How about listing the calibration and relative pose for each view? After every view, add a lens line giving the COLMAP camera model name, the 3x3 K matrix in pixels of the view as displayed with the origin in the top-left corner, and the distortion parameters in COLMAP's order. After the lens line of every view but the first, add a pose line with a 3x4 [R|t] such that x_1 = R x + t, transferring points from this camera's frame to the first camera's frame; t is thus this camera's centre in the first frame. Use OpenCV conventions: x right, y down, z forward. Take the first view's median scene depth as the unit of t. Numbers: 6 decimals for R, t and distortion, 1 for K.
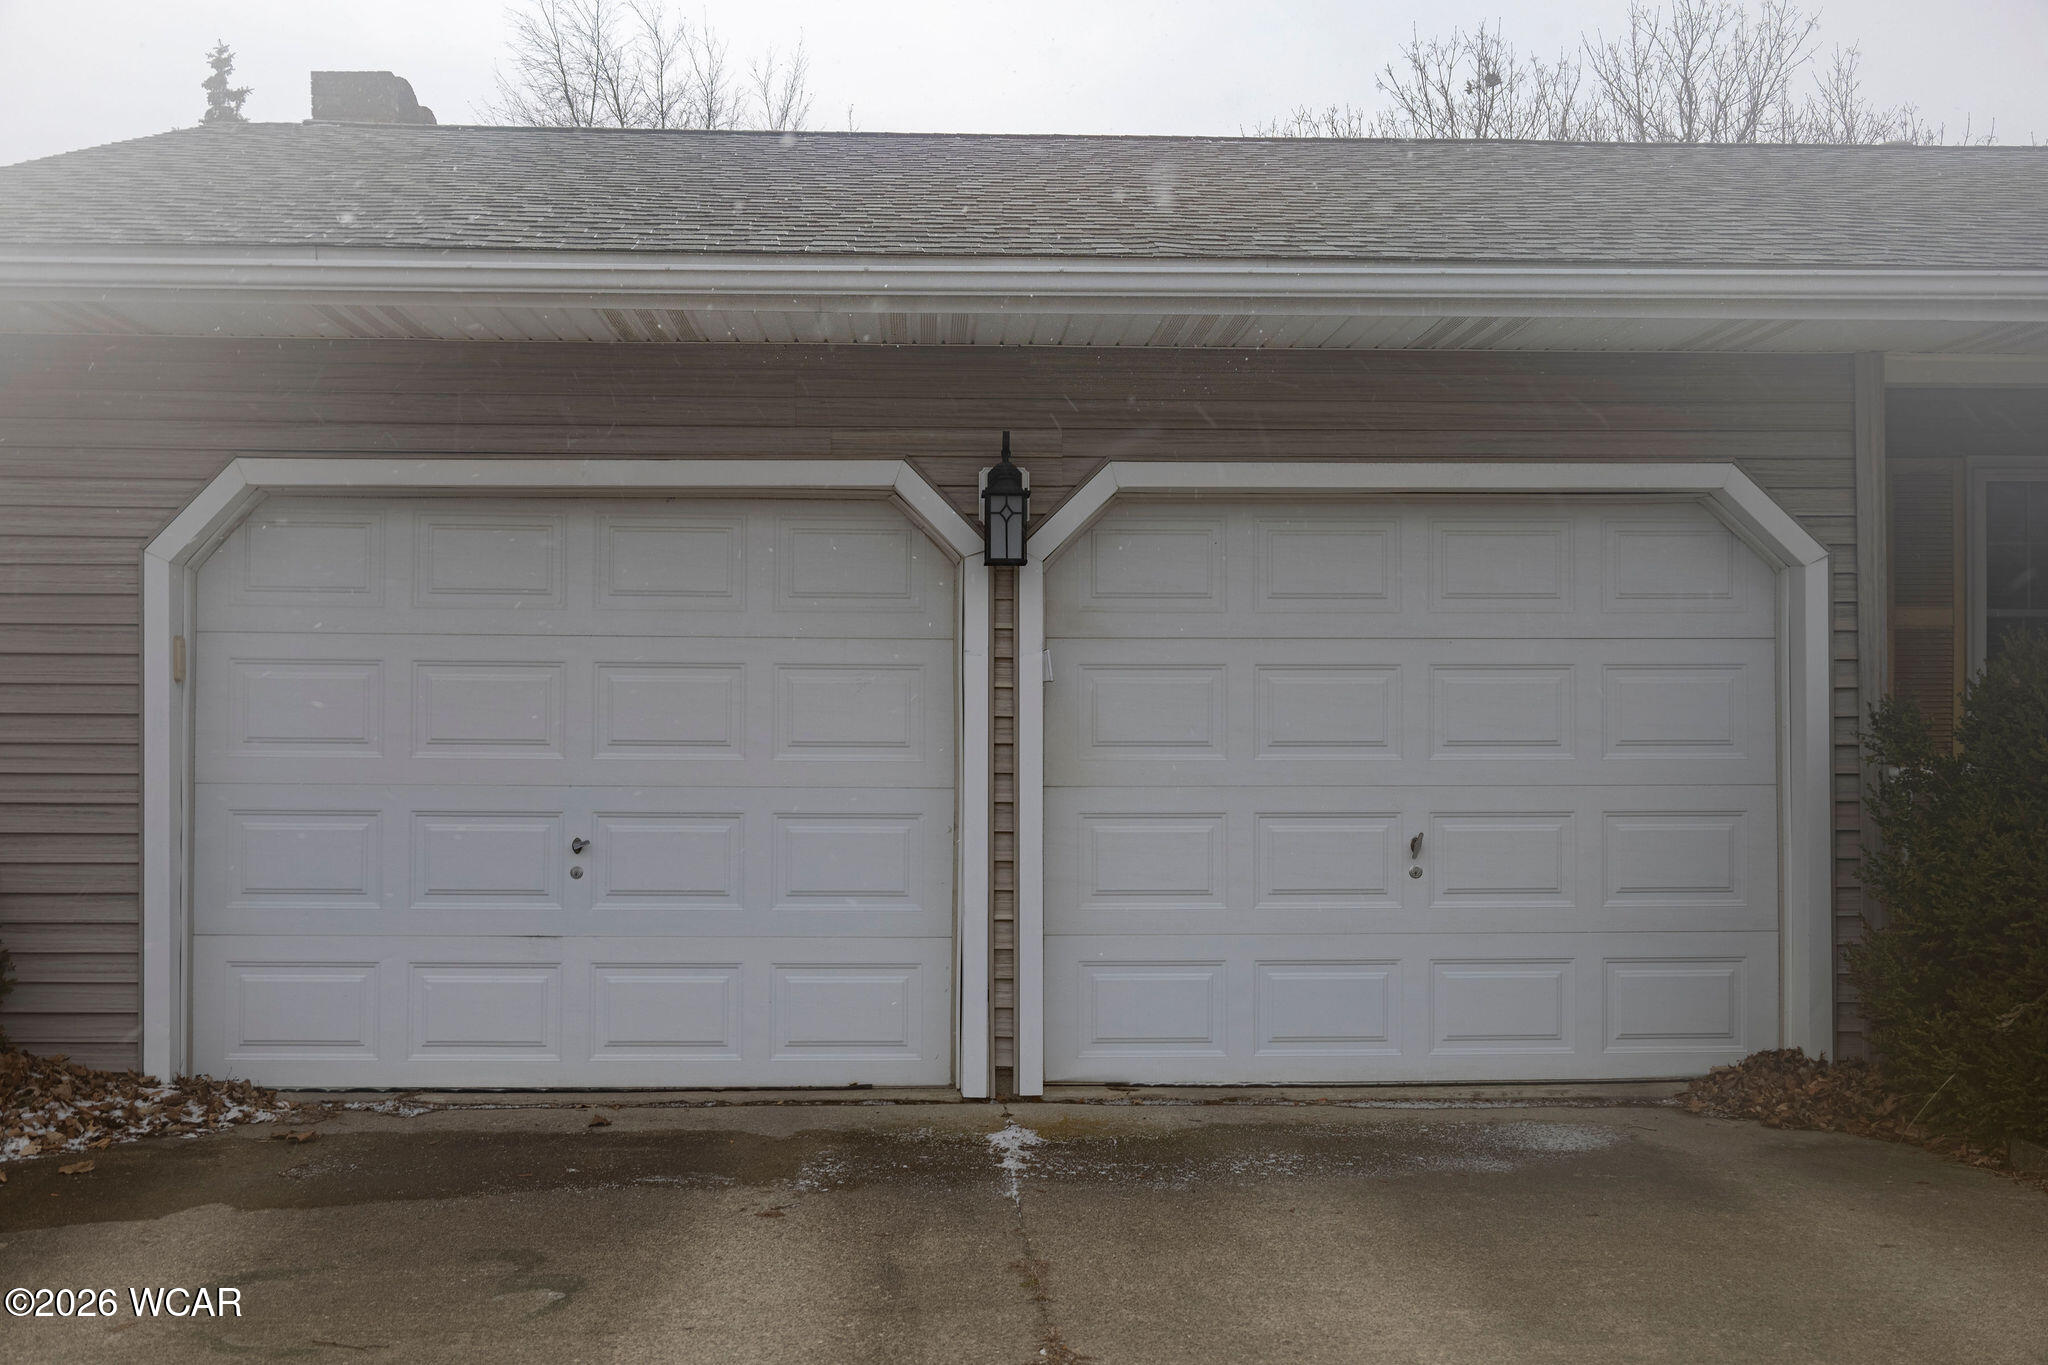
lens RADIAL K [[2176.1, 0, 1035.9], [0, 2176.1, 674.5], [0, 0, 1]] dist [0.000841, 0.000000]
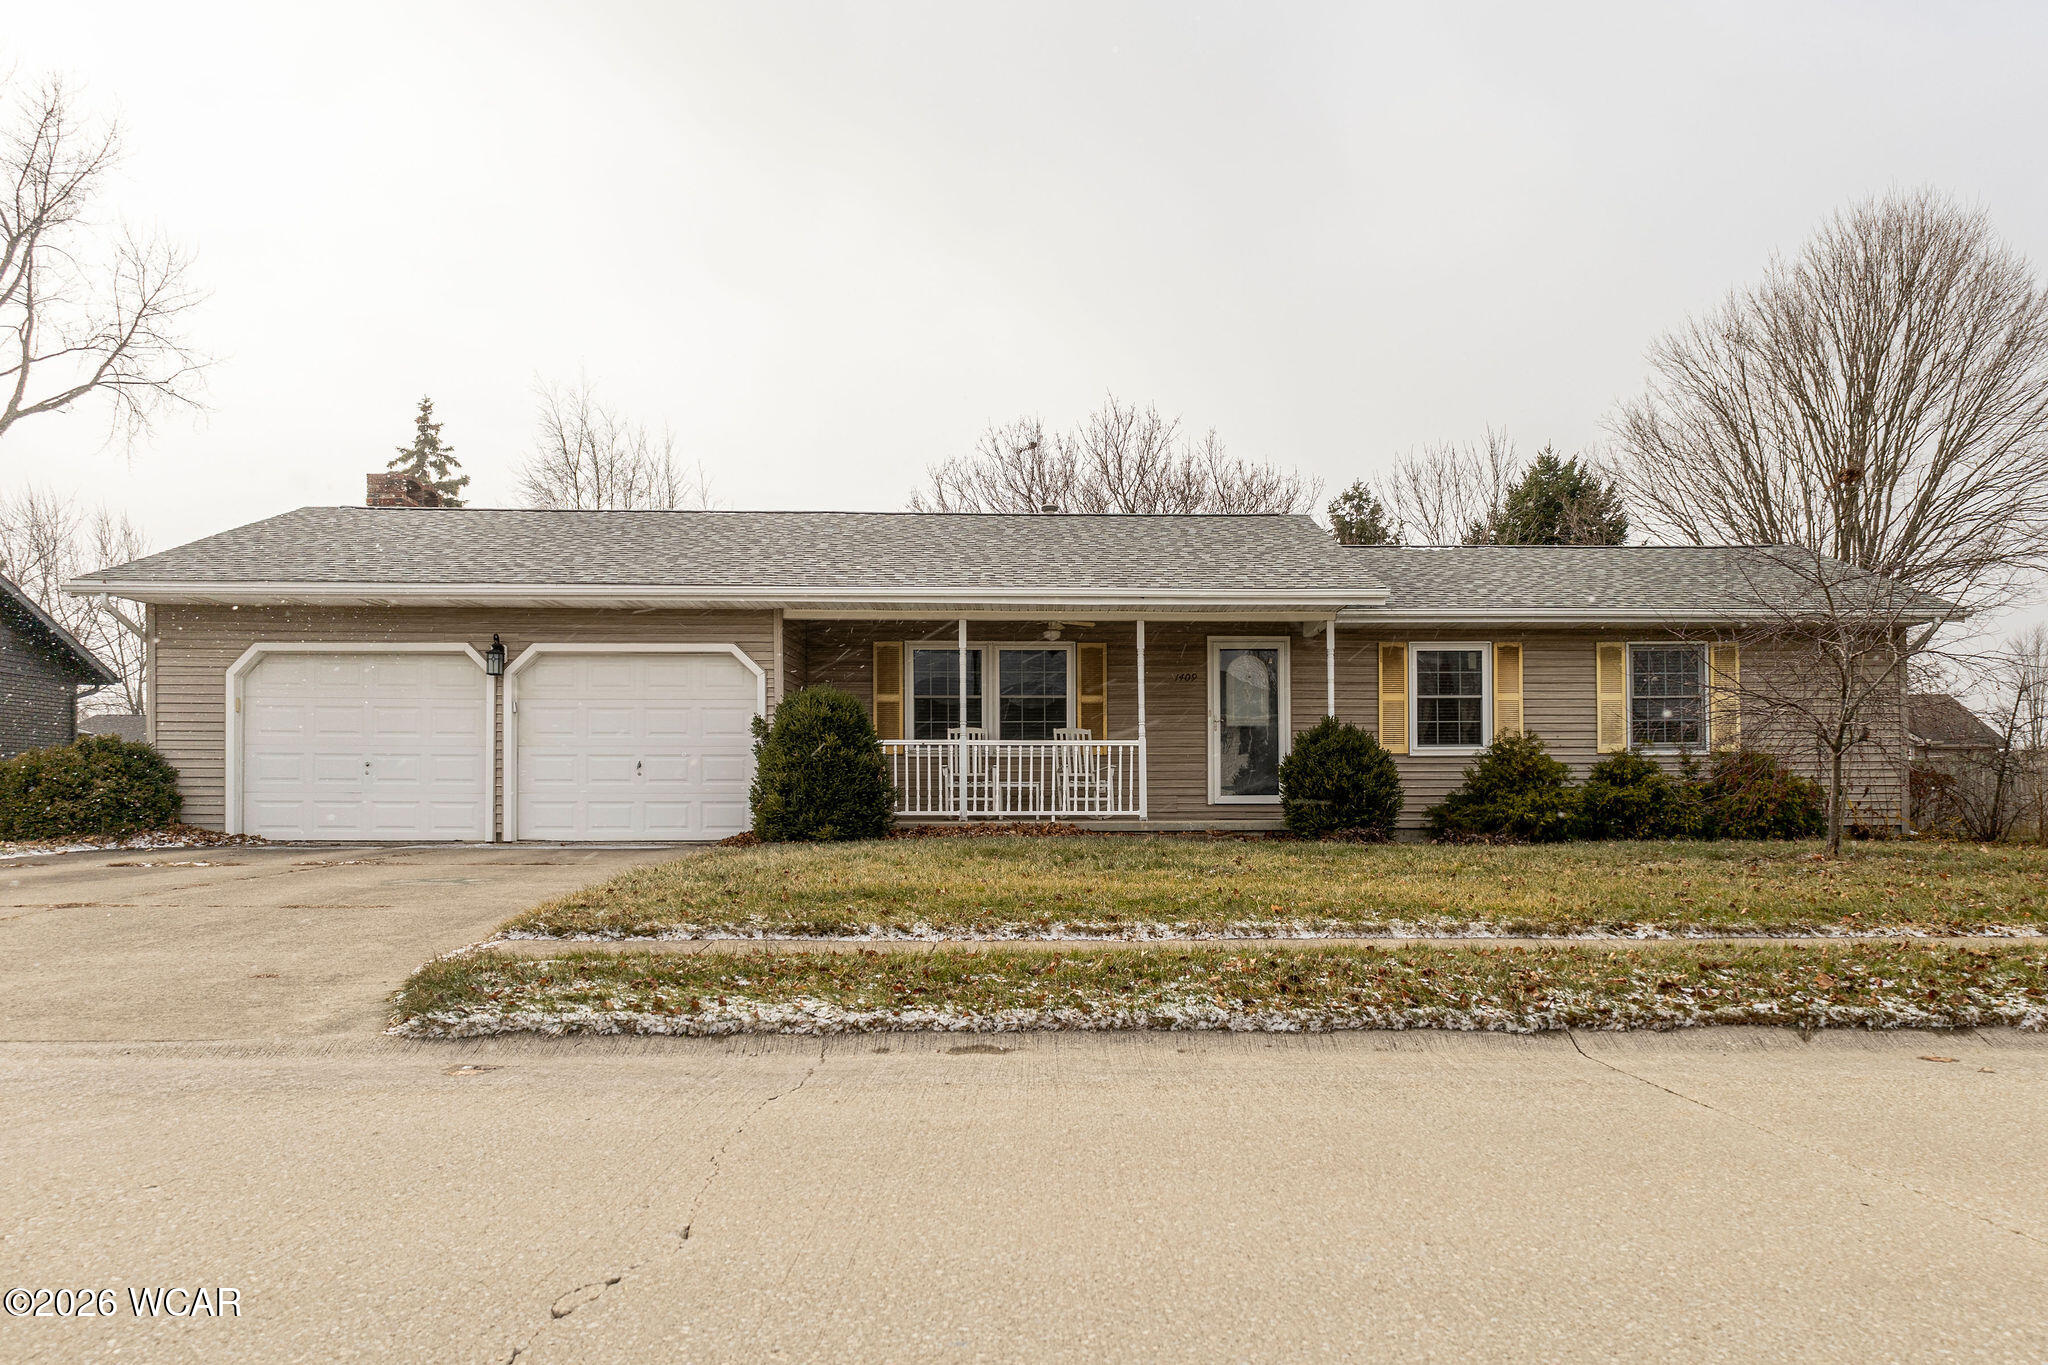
lens RADIAL K [[1531.6, 0, 1080.7], [0, 1531.6, 795.4], [0, 0, 1]] dist [0.008942, 0.018213]
pose [[0.999996, -0.001691, 0.002111, 0.827831], [0.001686, 0.999997, 0.002038, 0.121643], [-0.002114, -0.002035, 0.999996, -1.242770]]
